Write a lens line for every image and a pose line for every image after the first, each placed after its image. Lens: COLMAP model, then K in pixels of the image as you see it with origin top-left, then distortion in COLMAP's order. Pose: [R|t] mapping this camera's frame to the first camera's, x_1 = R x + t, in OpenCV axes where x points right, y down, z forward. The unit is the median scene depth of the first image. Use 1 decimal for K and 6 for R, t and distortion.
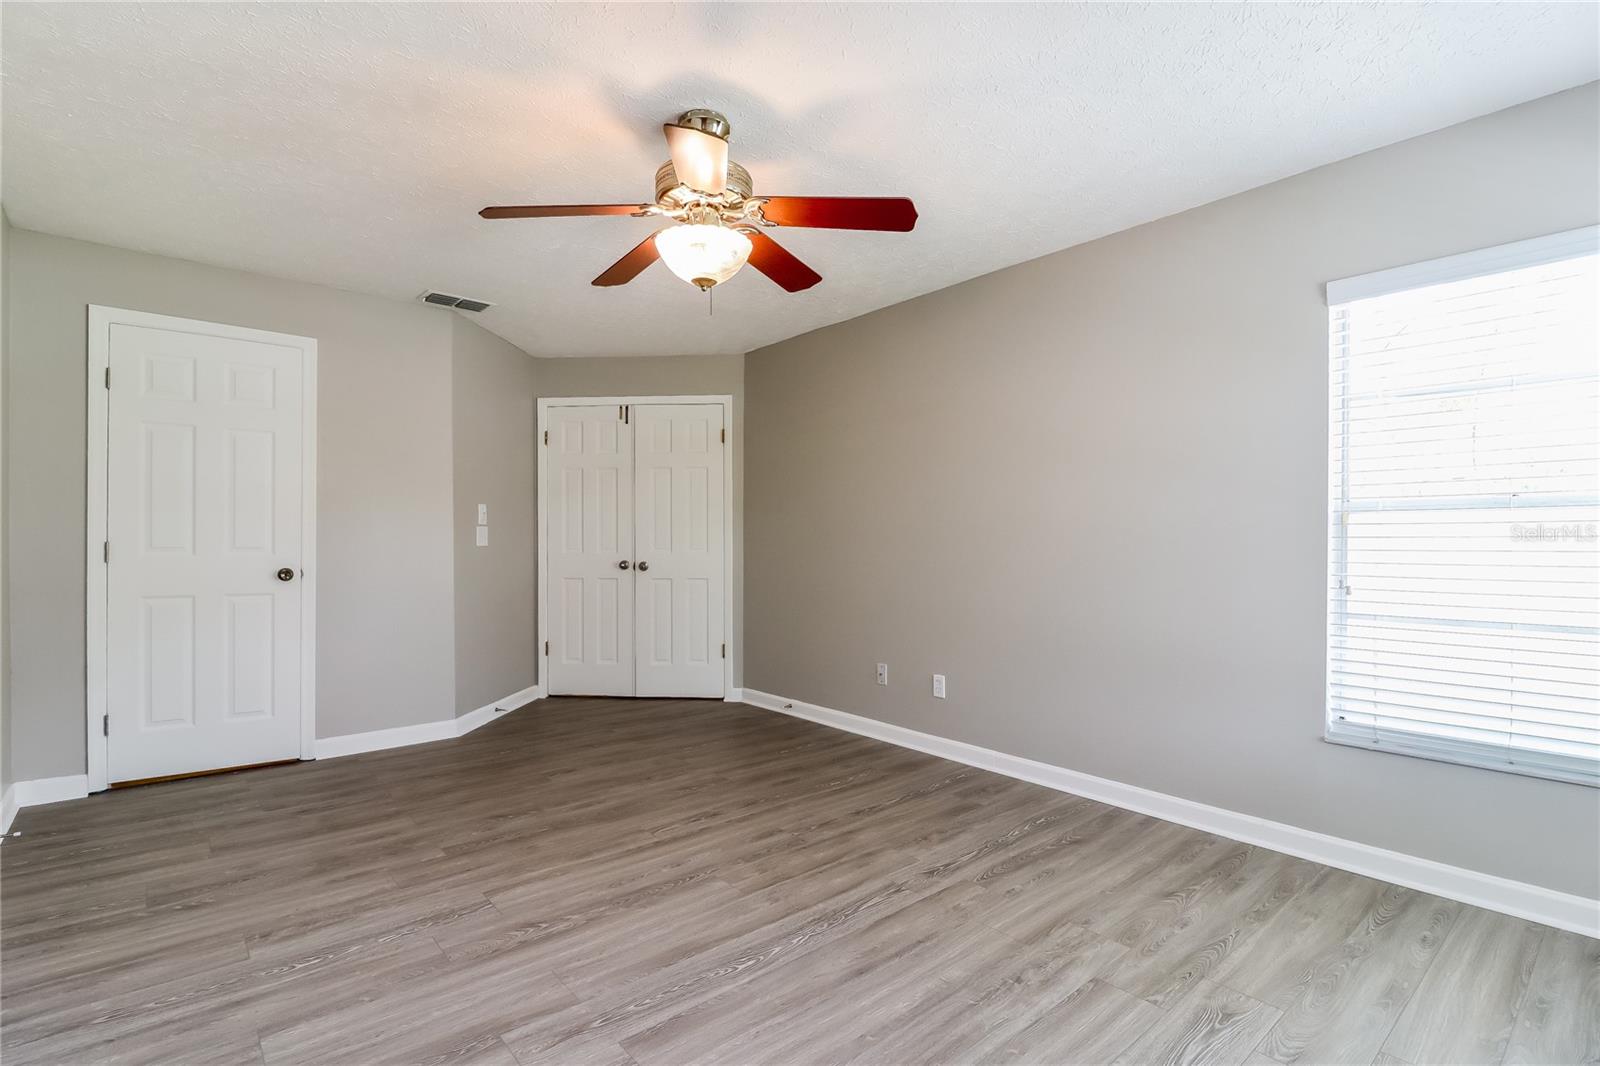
lens RADIAL K [[751.9, 0, 793.7], [0, 751.9, 536.8], [0, 0, 1]] dist [0.000295, -0.000531]
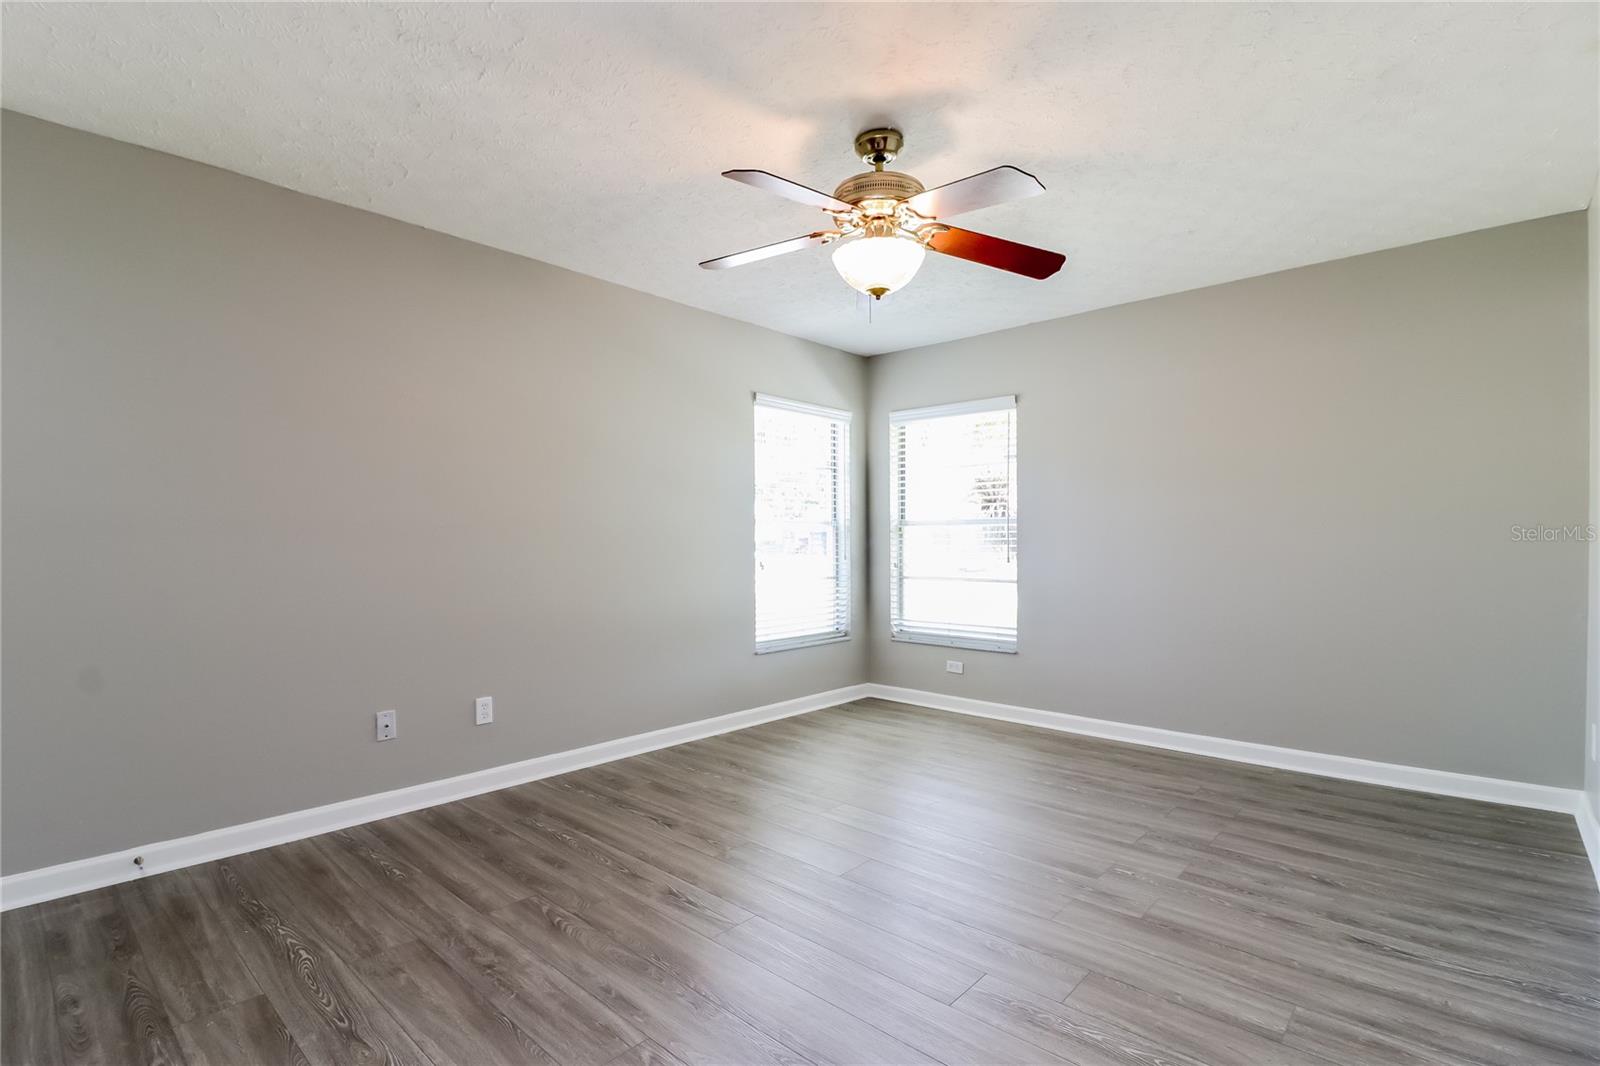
lens RADIAL K [[751.9, 0, 792.8], [0, 751.9, 534.5], [0, 0, 1]] dist [0.000295, -0.000531]
pose [[-0.126744, 0.005877, 0.991918, -0.819259], [-0.004416, 0.999969, -0.006489, 0.004037], [-0.991926, -0.005203, -0.126714, 0.896651]]
